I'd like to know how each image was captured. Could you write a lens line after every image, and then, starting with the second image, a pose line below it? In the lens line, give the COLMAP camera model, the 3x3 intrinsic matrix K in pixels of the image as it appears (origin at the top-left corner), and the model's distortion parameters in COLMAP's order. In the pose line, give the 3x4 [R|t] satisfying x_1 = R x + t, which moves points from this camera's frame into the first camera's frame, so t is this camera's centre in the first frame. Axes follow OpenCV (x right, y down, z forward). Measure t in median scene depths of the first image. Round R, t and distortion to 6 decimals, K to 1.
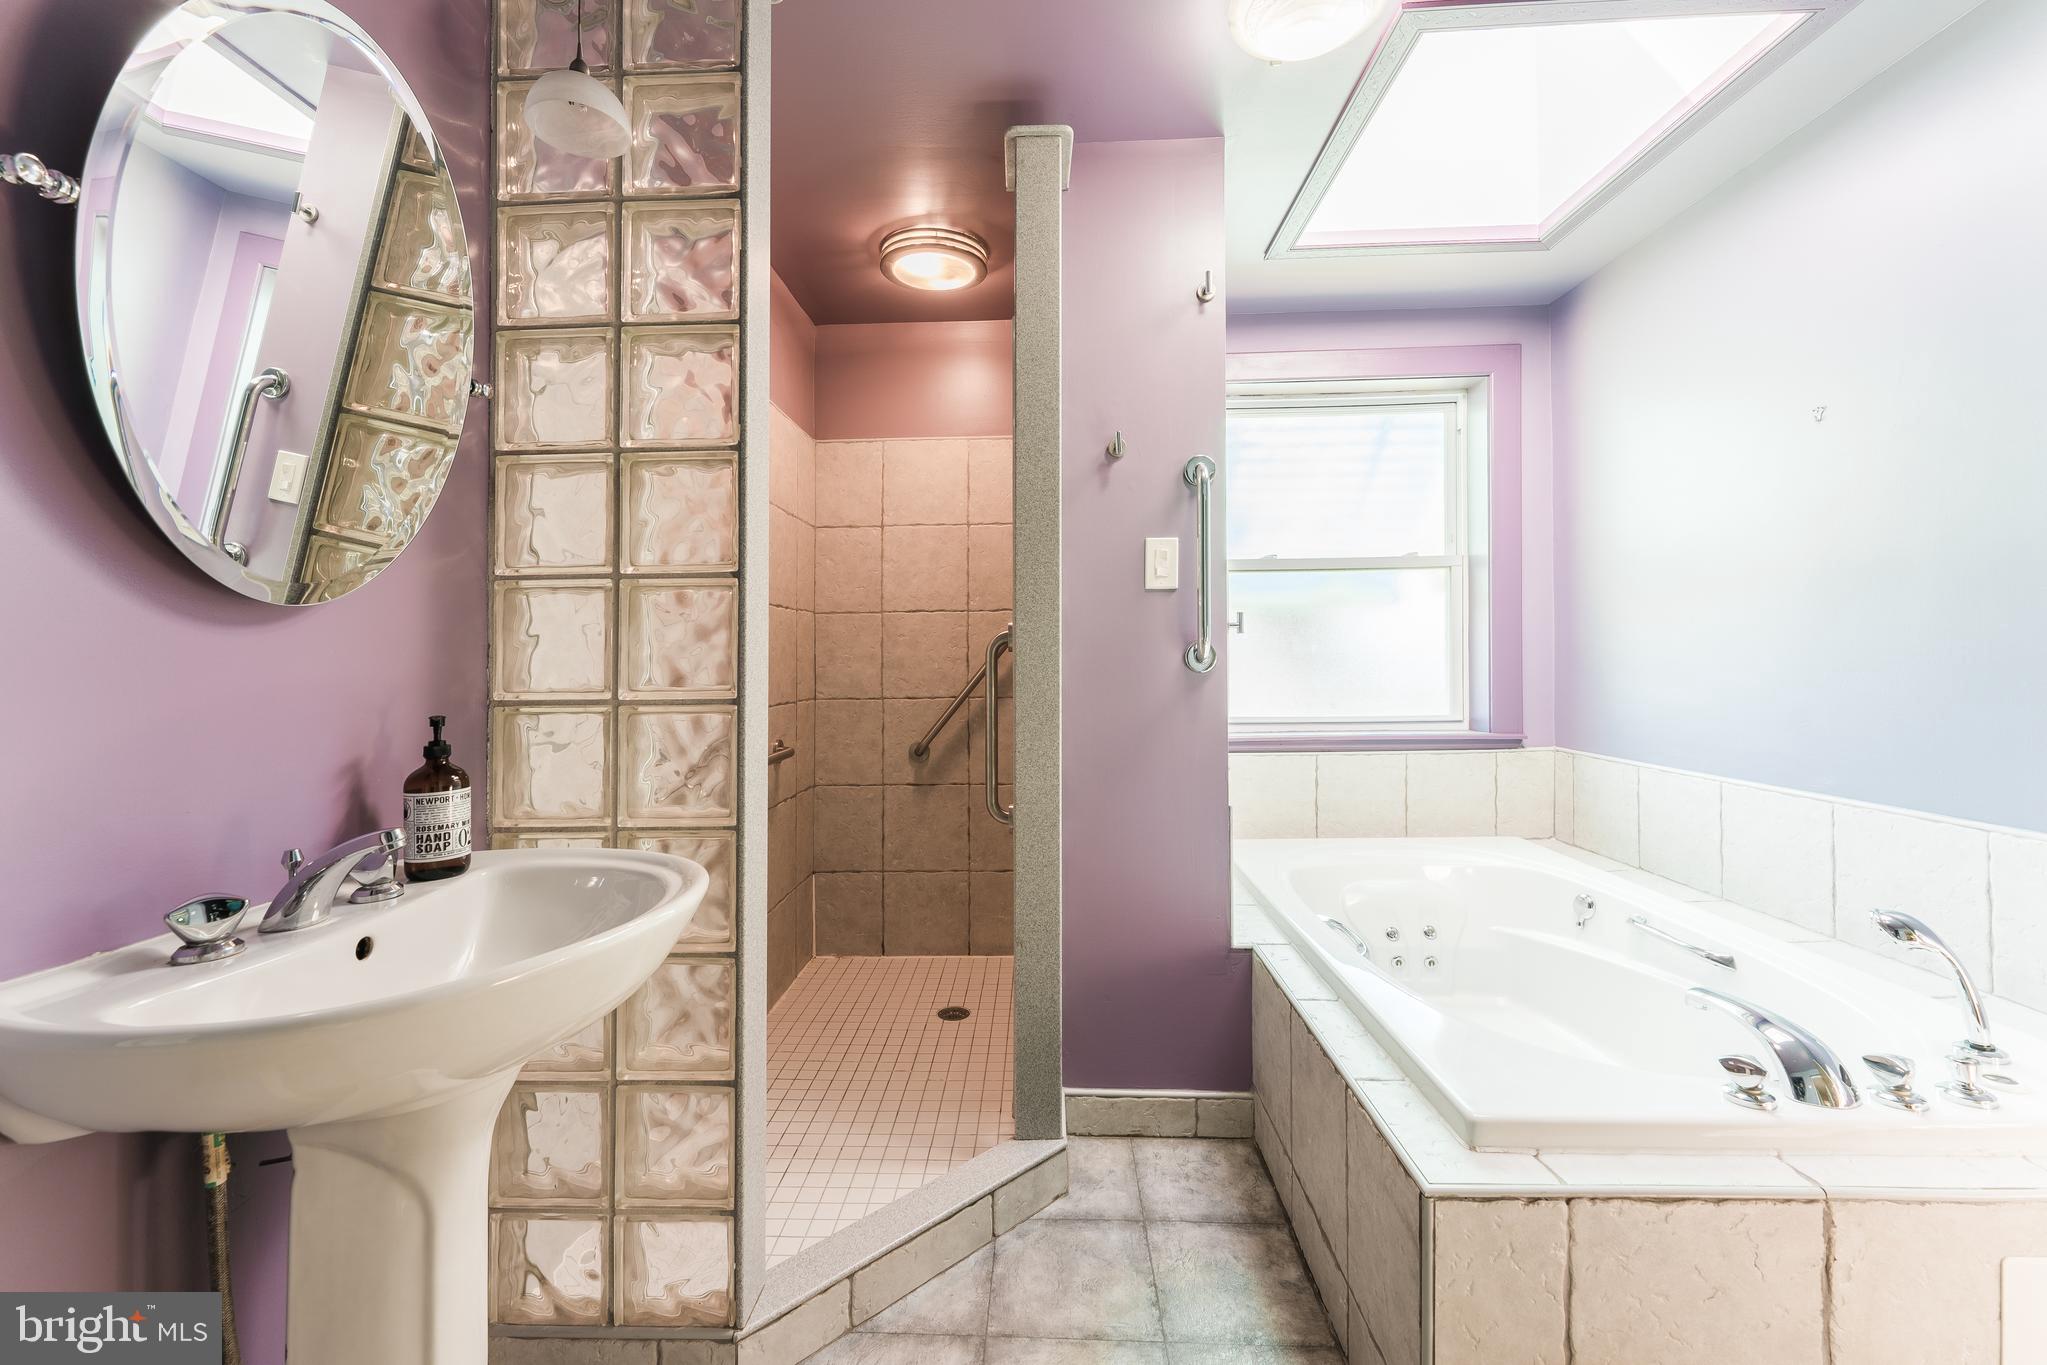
lens RADIAL K [[833.6, 0, 1023.5], [0, 833.6, 682.5], [0, 0, 1]] dist [-0.010284, 0.005087]
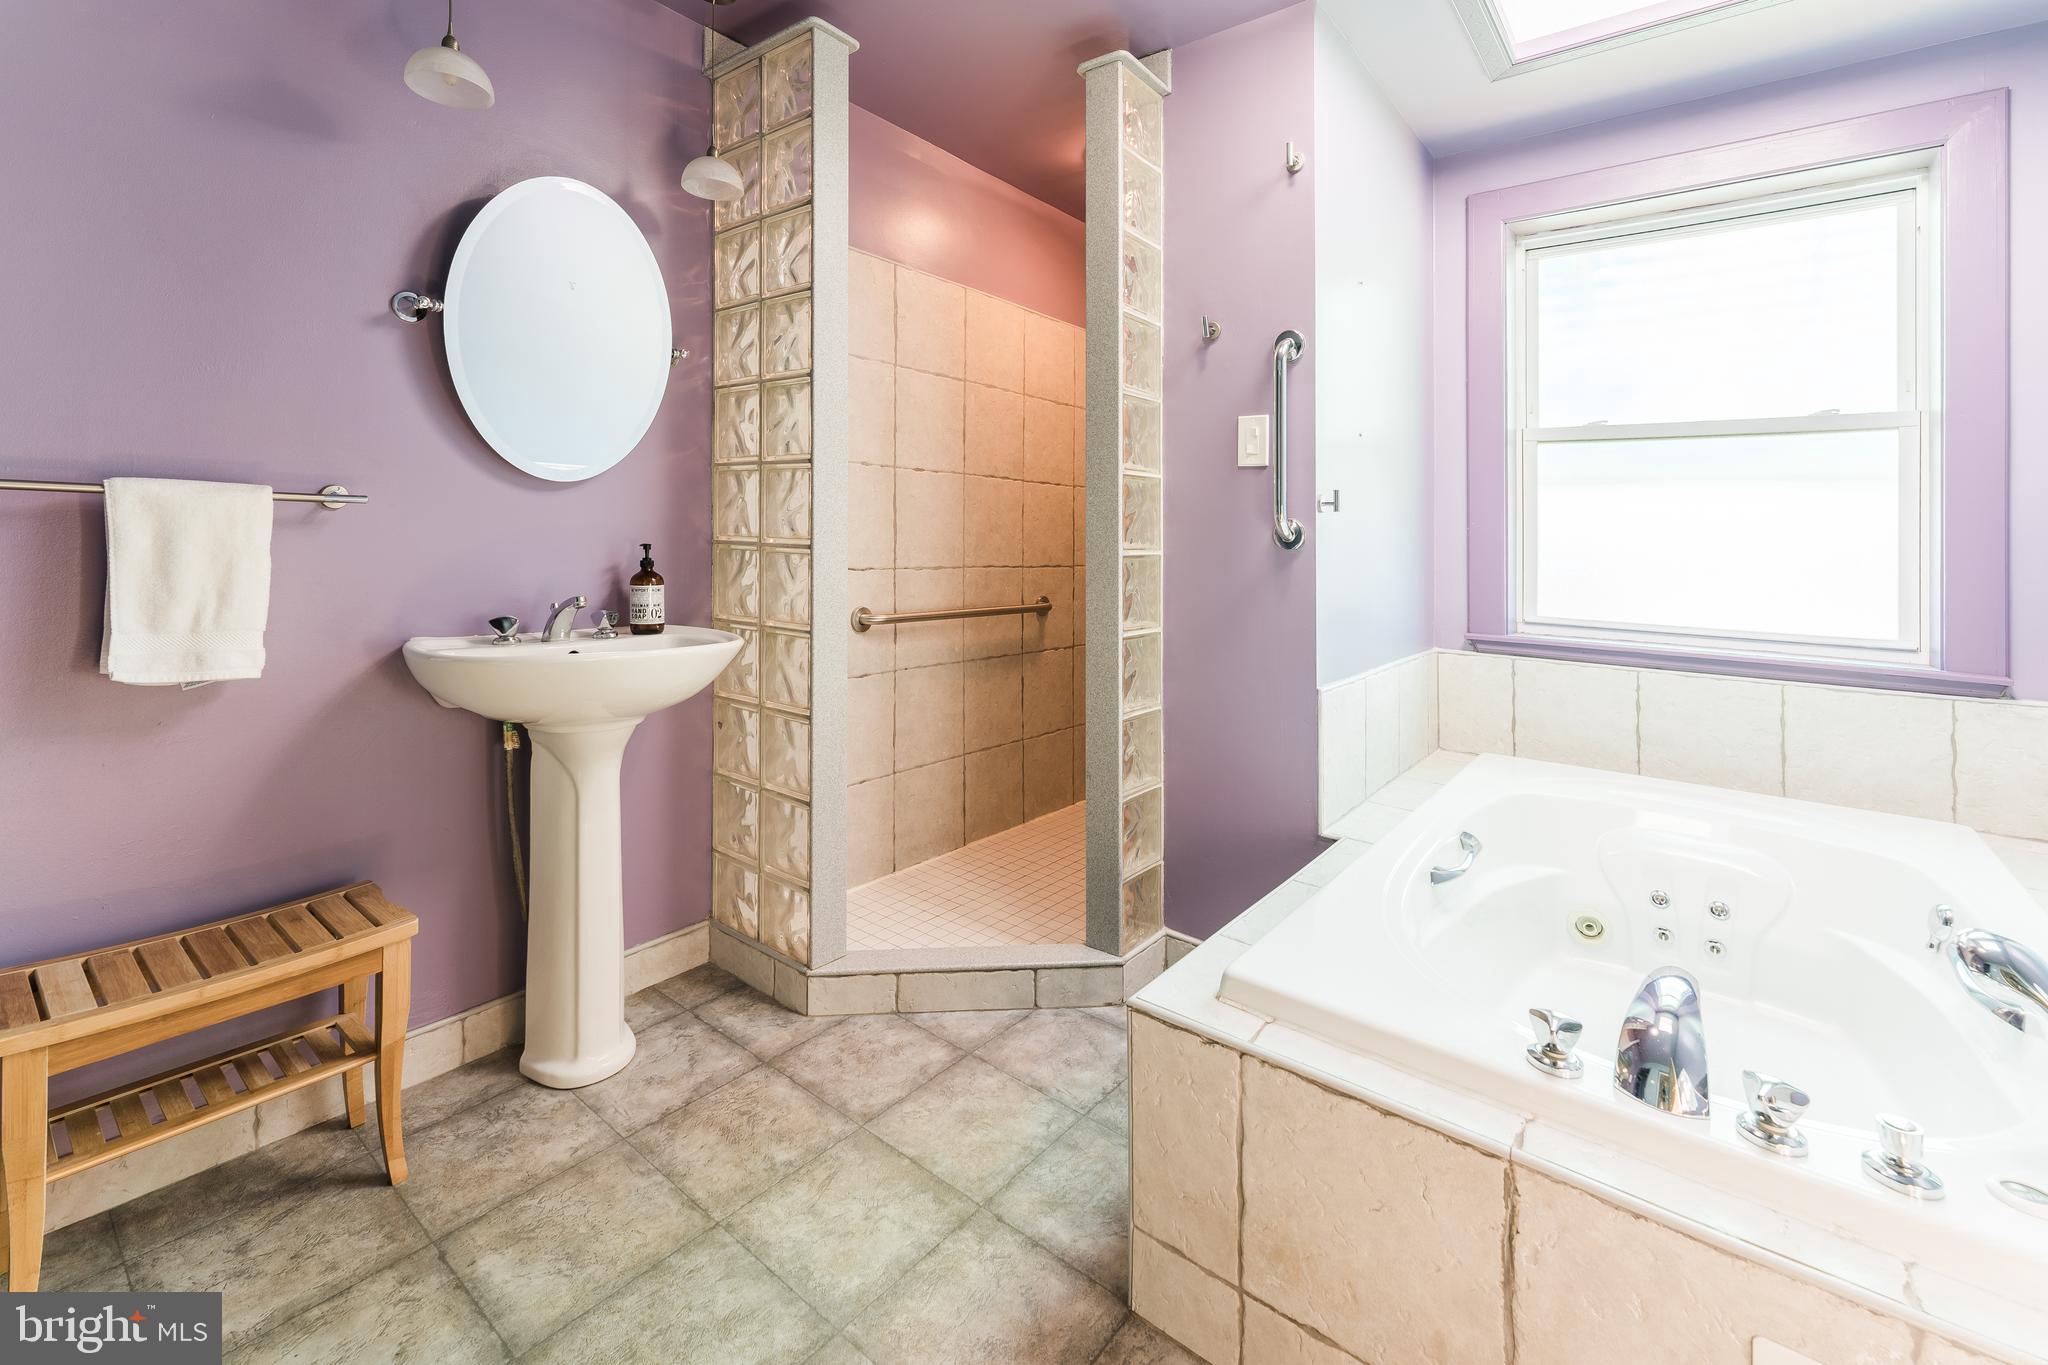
lens RADIAL K [[860.7, 0, 1035.1], [0, 860.7, 594.1], [0, 0, 1]] dist [0.001043, -0.000133]
pose [[0.815712, 0.076083, -0.573433, 0.883310], [-0.055269, 0.997028, 0.053665, 0.002768], [0.575812, -0.012082, 0.817493, -0.024579]]
